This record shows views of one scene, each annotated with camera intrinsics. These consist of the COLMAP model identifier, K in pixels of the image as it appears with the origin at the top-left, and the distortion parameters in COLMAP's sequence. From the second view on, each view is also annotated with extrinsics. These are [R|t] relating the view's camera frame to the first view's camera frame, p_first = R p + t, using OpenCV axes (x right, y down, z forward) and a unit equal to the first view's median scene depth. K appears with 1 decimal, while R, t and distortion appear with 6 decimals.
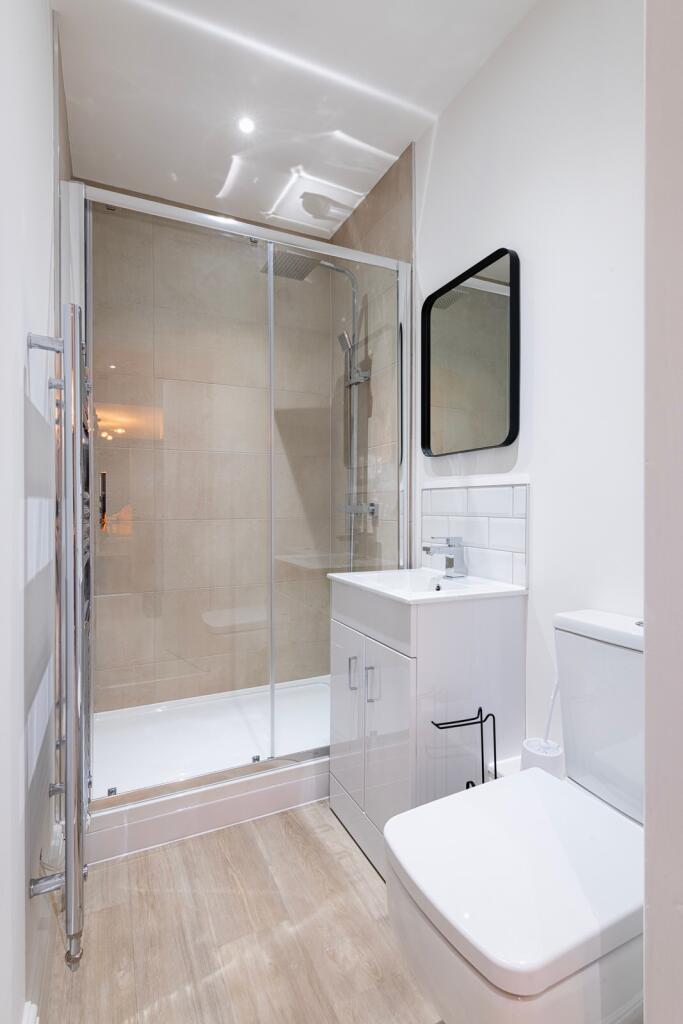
lens RADIAL K [[495.5, 0, 342.0], [0, 495.5, 508.9], [0, 0, 1]] dist [-0.006547, -0.000828]
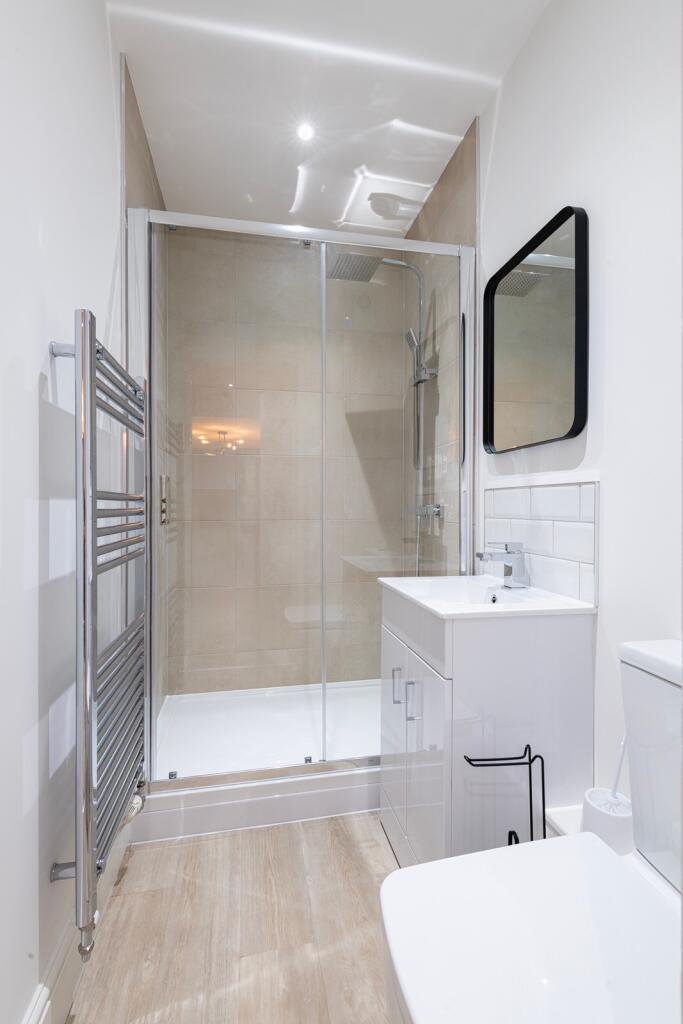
lens RADIAL K [[457.4, 0, 341.0], [0, 457.4, 509.8], [0, 0, 1]] dist [-0.001055, -0.002895]
pose [[0.971439, 0.002392, -0.237277, 0.114785], [-0.002538, 0.999997, -0.000307, -0.001378], [0.237275, 0.000901, 0.971442, 0.120484]]
